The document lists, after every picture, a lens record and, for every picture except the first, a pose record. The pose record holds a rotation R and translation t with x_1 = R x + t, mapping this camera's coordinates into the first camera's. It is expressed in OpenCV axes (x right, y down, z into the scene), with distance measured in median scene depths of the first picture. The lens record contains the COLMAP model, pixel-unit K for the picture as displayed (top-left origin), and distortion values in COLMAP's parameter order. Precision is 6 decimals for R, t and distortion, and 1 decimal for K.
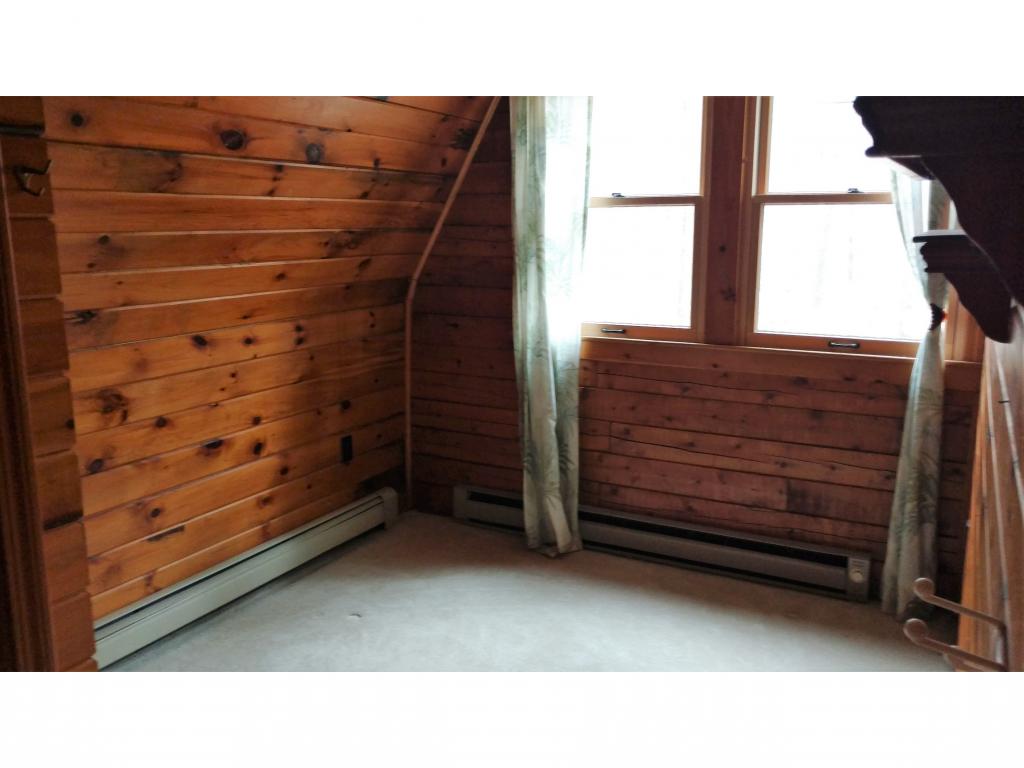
lens RADIAL K [[824.3, 0, 512.3], [0, 824.3, 383.7], [0, 0, 1]] dist [0.029609, -0.009179]
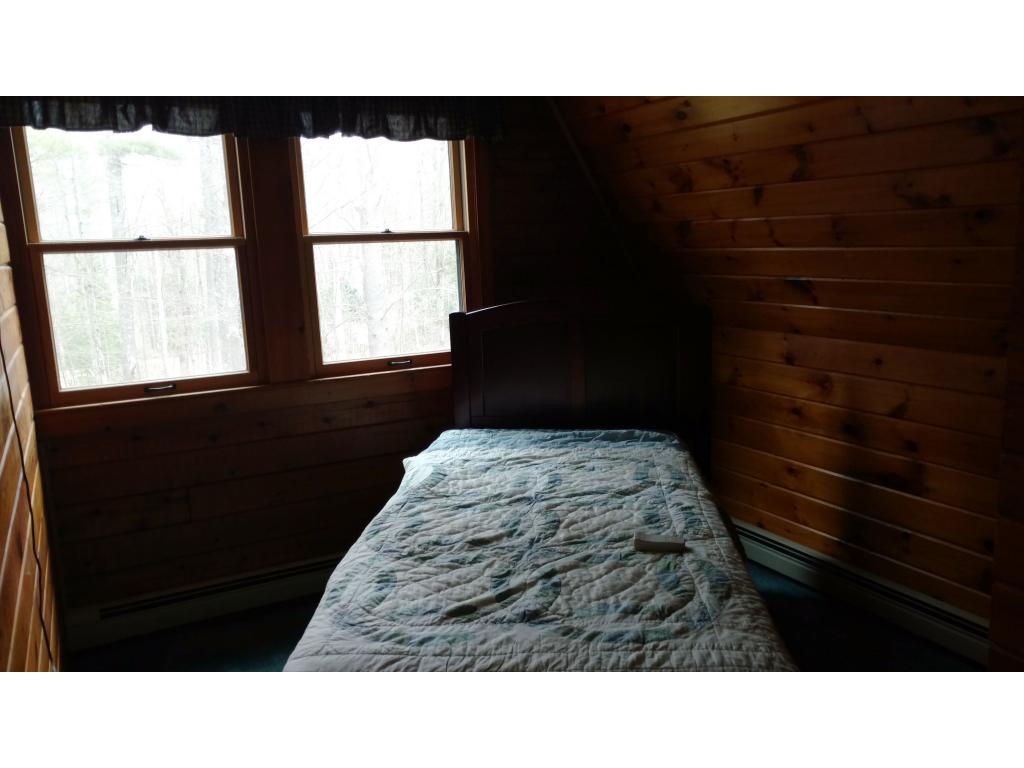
lens RADIAL K [[824.3, 0, 515.3], [0, 824.3, 383.0], [0, 0, 1]] dist [0.029609, -0.009179]
pose [[0.544710, -0.156085, 0.823971, -0.427796], [0.201431, 0.978115, 0.052122, -0.043190], [-0.814074, 0.137582, 0.564229, 0.203409]]
